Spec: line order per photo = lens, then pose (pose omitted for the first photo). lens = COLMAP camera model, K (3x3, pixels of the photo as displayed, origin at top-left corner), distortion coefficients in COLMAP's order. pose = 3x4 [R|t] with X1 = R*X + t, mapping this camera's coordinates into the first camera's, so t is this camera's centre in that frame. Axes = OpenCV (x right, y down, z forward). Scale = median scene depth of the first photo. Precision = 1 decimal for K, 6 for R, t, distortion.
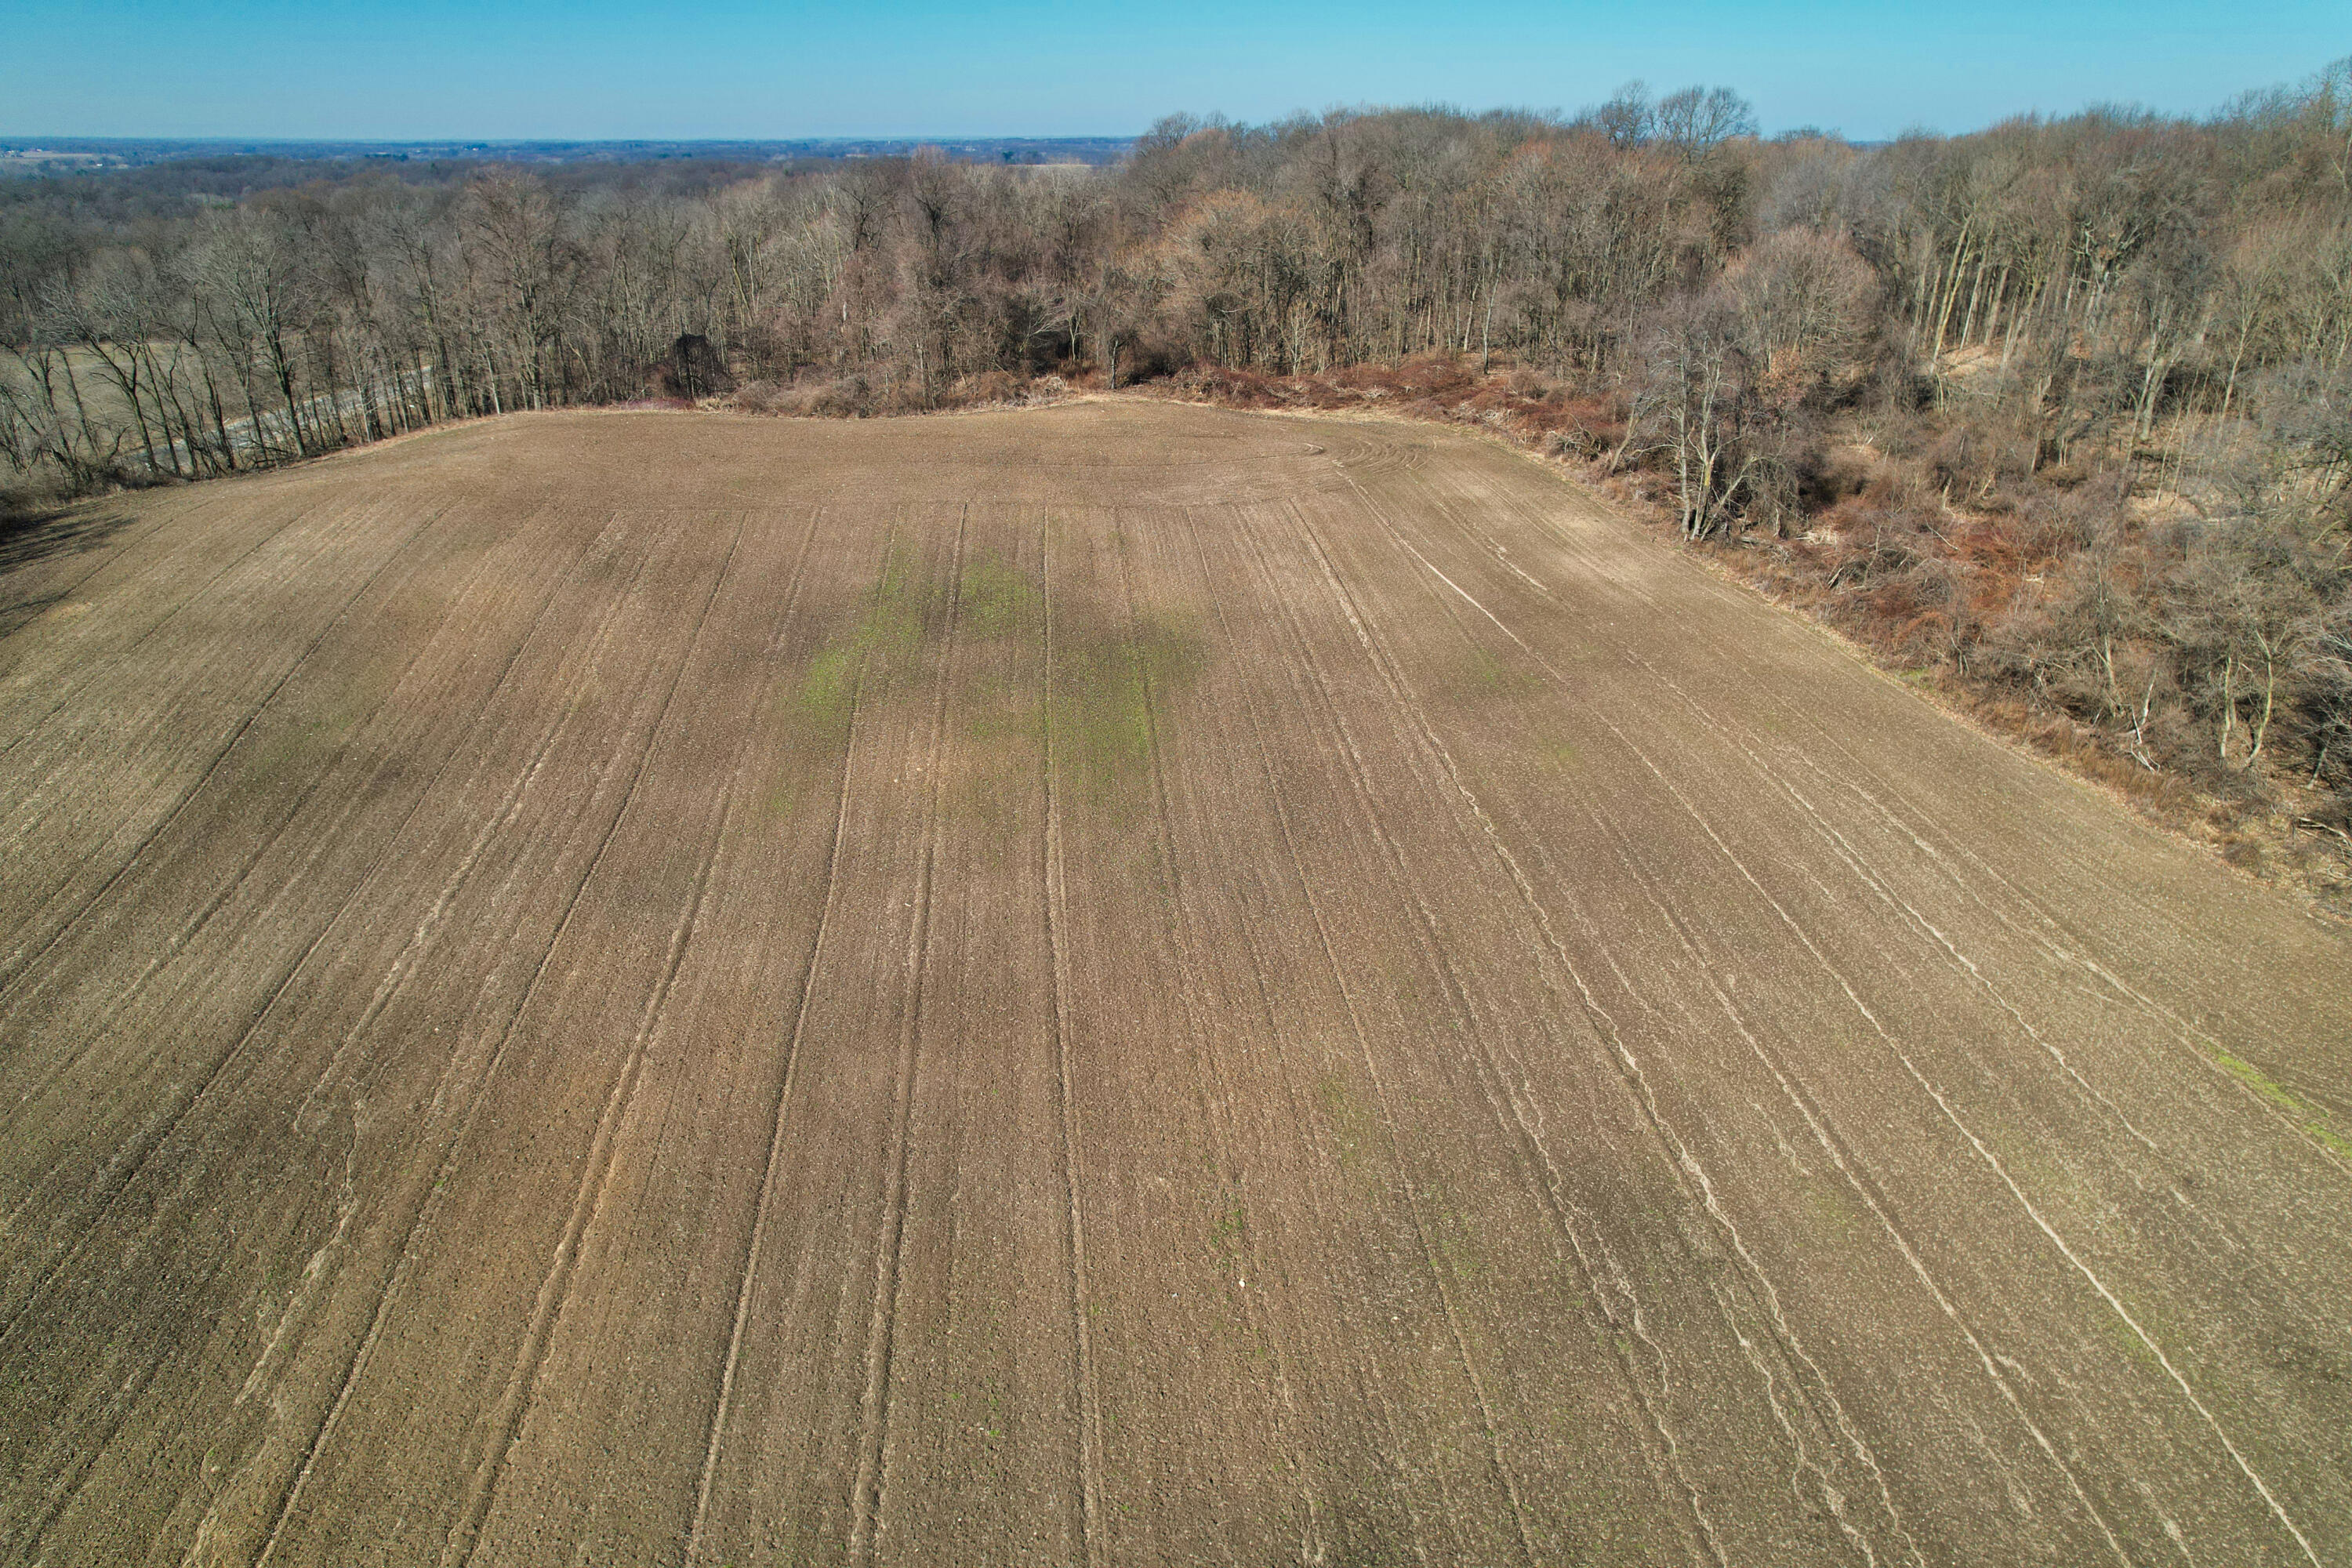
lens RADIAL K [[1506.9, 0, 1176.0], [0, 1506.9, 784.0], [0, 0, 1]] dist [-0.075042, 0.069304]
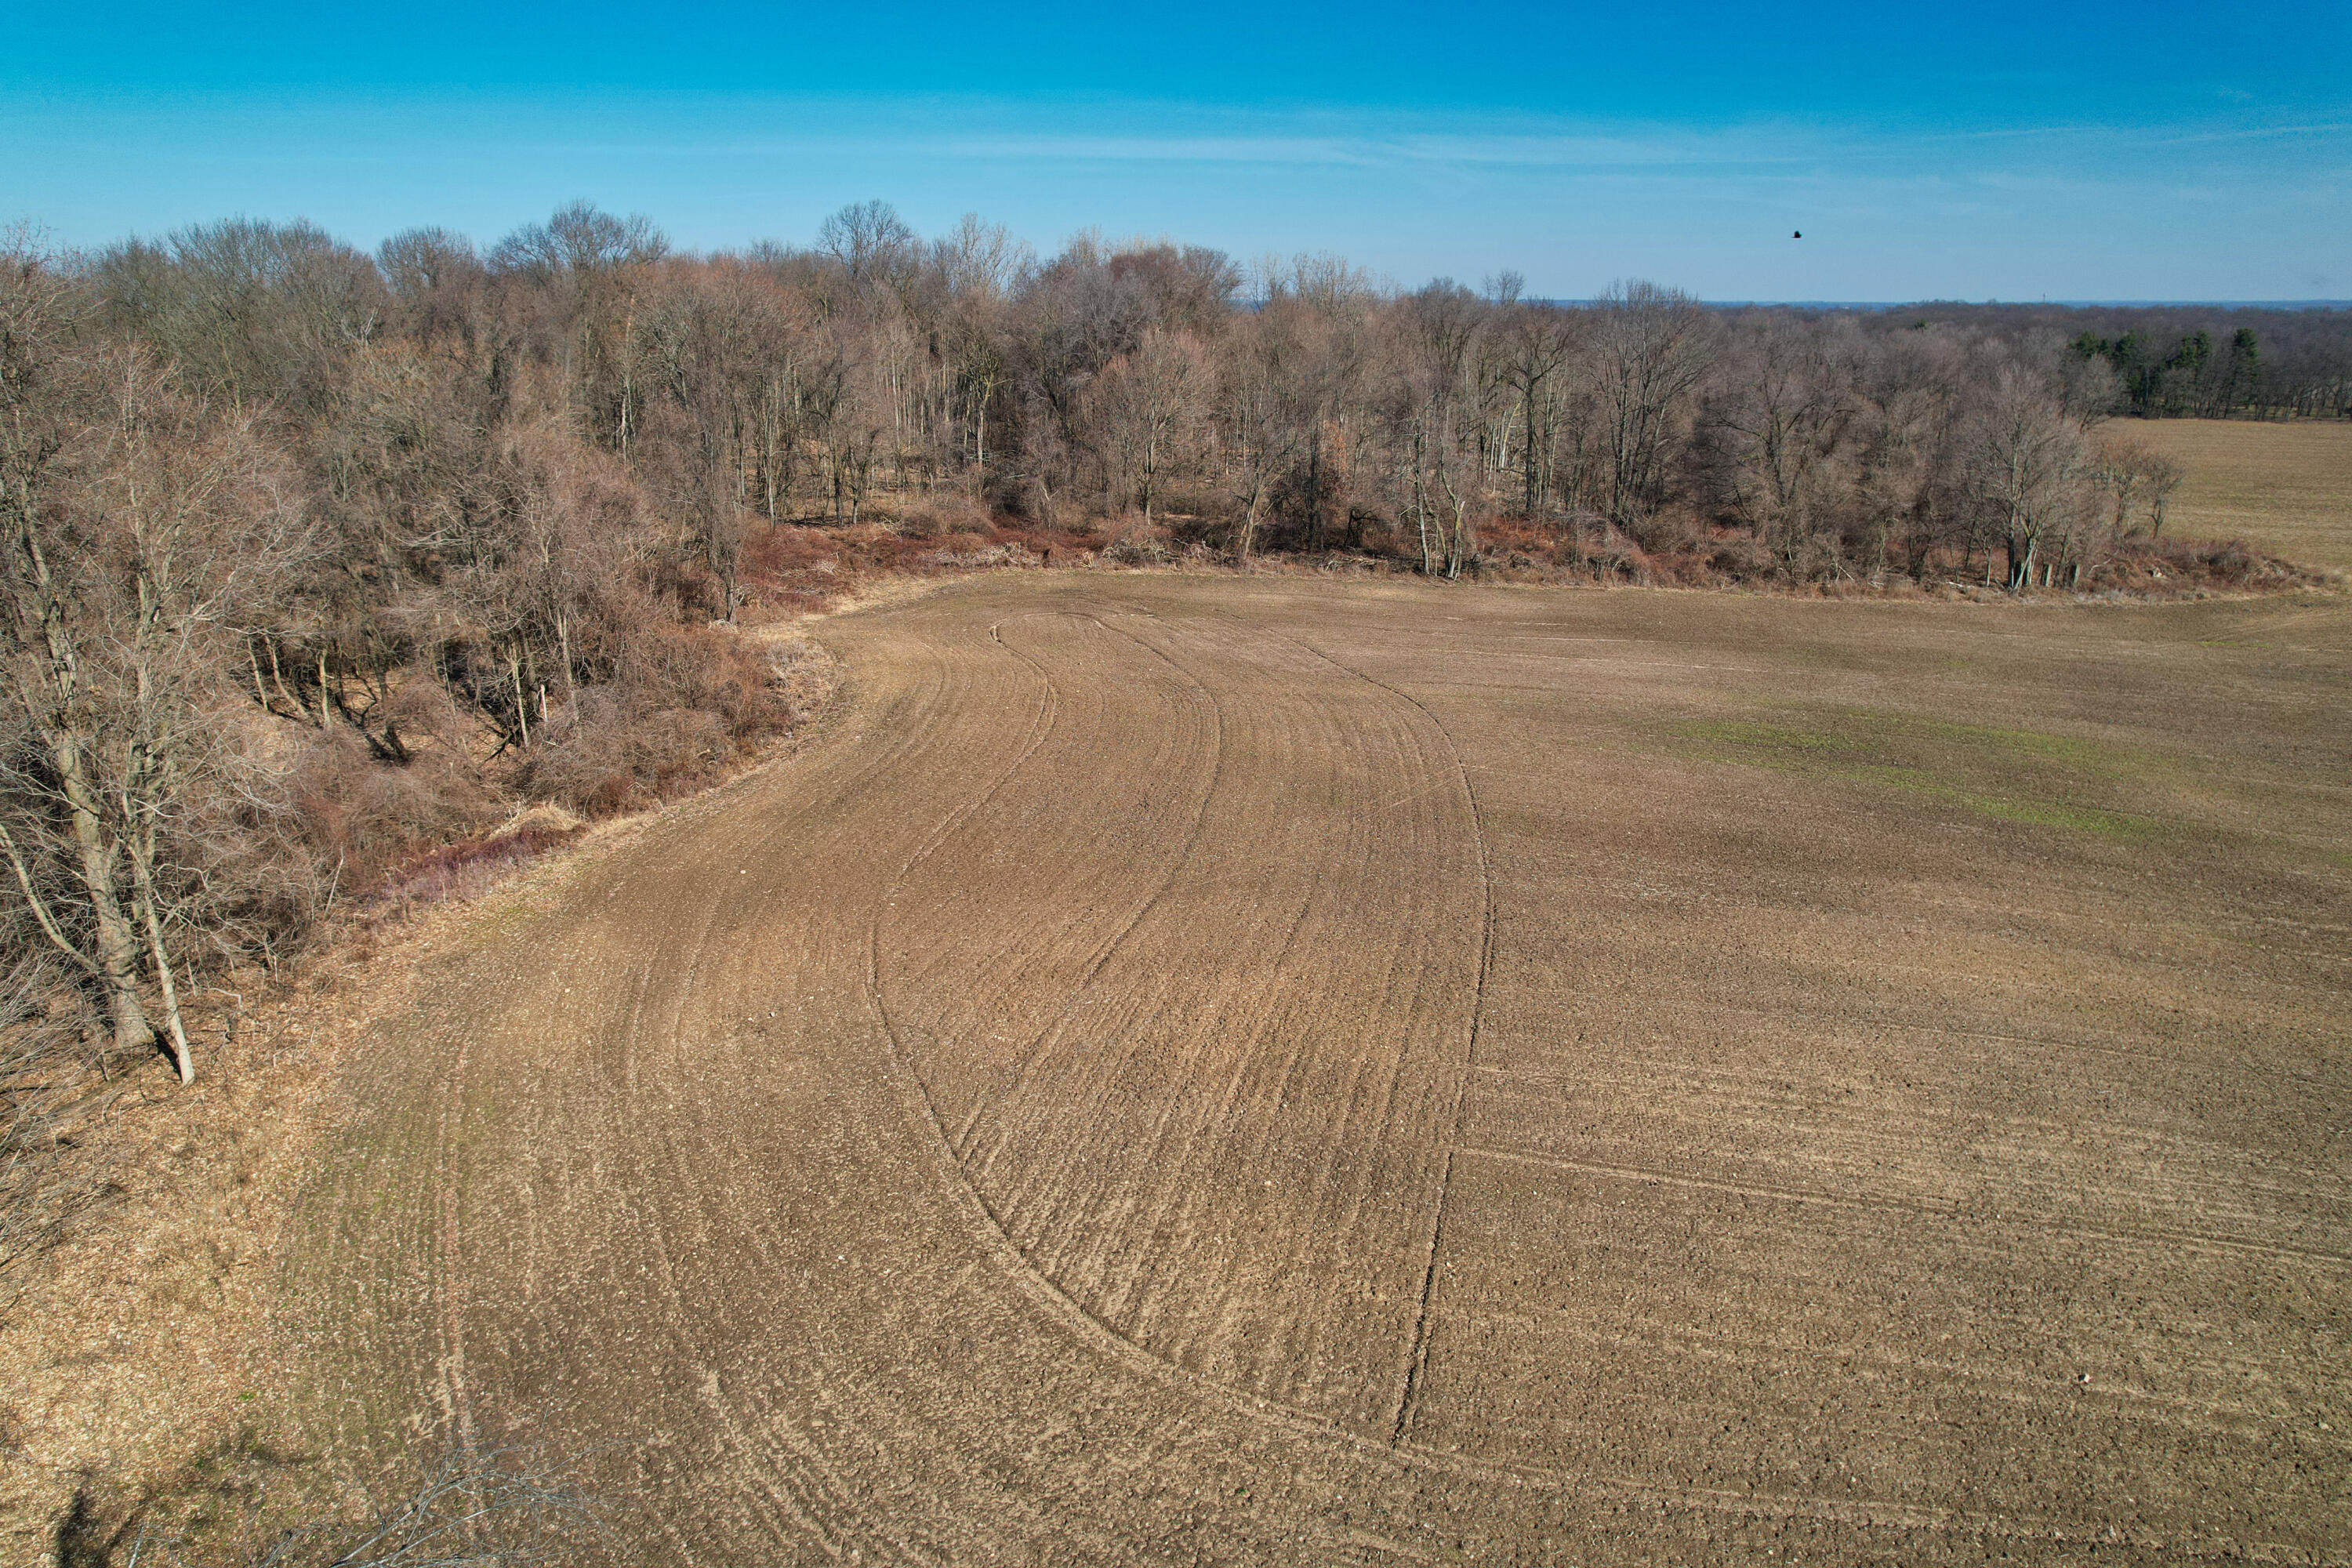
lens RADIAL K [[1506.9, 0, 1176.0], [0, 1506.9, 784.0], [0, 0, 1]] dist [-0.075042, 0.069304]
pose [[0.181018, -0.306524, 0.934492, -1.258312], [0.397849, 0.891794, 0.215452, -0.533331], [-0.899416, 0.332787, 0.283381, 1.353133]]
